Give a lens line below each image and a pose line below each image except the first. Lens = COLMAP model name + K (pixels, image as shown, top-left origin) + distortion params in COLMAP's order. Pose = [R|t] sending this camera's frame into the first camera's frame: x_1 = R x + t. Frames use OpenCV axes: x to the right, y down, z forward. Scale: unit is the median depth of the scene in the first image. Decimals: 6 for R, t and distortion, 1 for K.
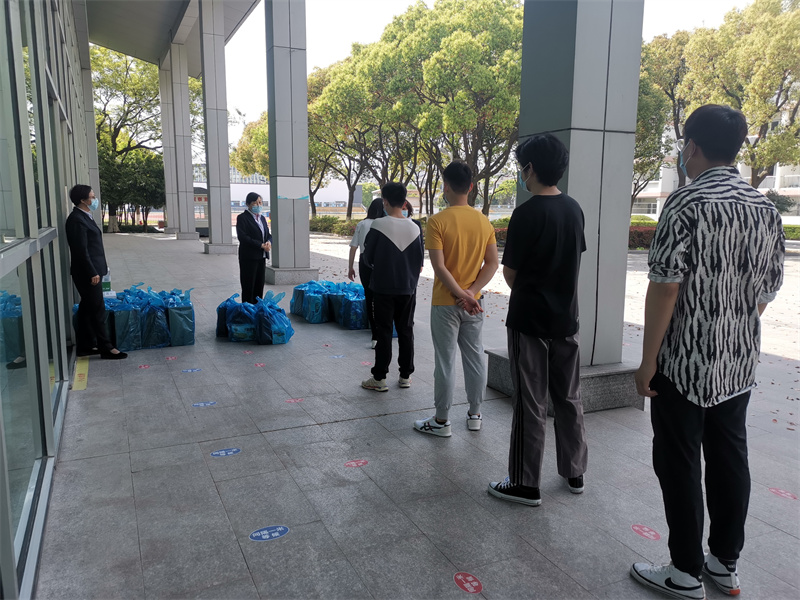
lens RADIAL K [[606.9, 0, 402.2], [0, 606.9, 297.0], [0, 0, 1]] dist [0.045832, -0.032785]
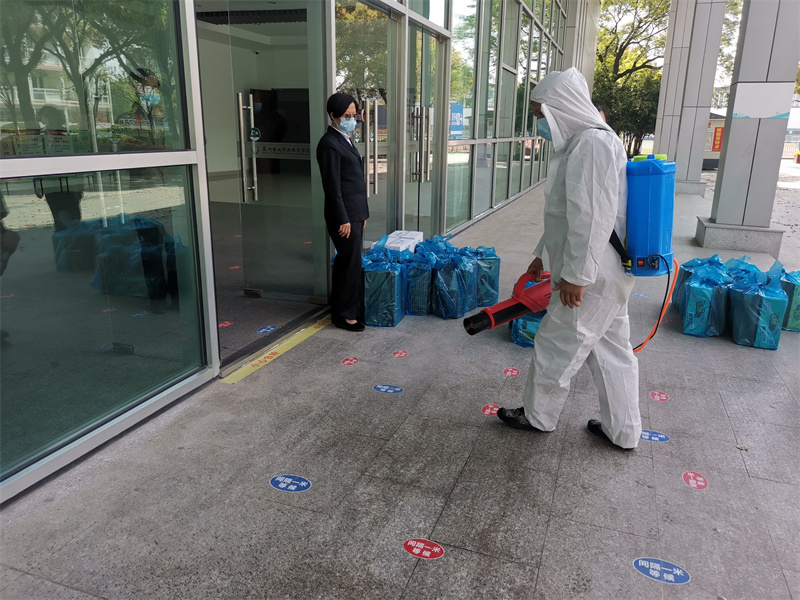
lens RADIAL K [[606.9, 0, 402.2], [0, 606.9, 297.0], [0, 0, 1]] dist [0.045832, -0.032785]
pose [[0.702198, 0.192658, -0.685421, 0.016117], [-0.115221, 0.980754, 0.157628, -0.015416], [0.702597, -0.031712, 0.710881, 0.119534]]
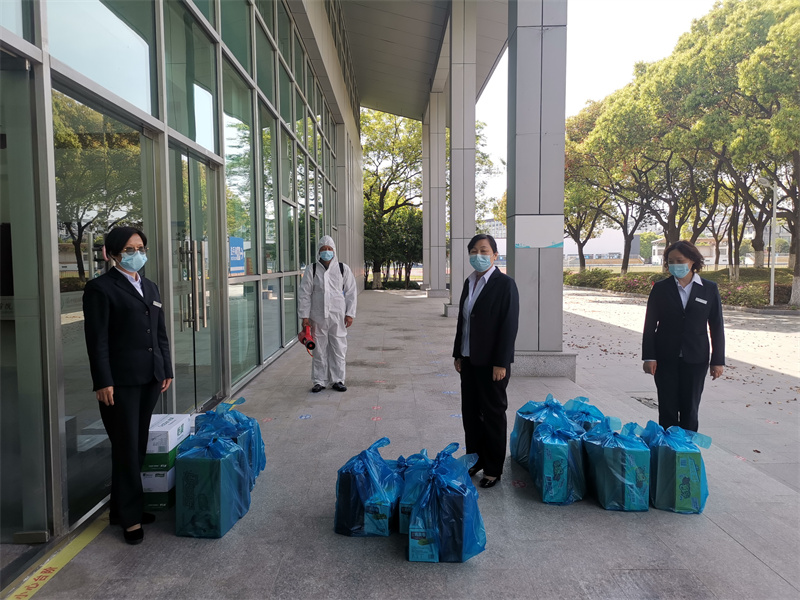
lens RADIAL K [[605.4, 0, 398.8], [0, 605.4, 297.6], [0, 0, 1]] dist [0.043417, -0.006752]
pose [[0.904586, 0.008645, -0.426204, -0.015582], [-0.045422, 0.996057, -0.076201, -0.022030], [0.423865, 0.088290, 0.901412, 0.153238]]
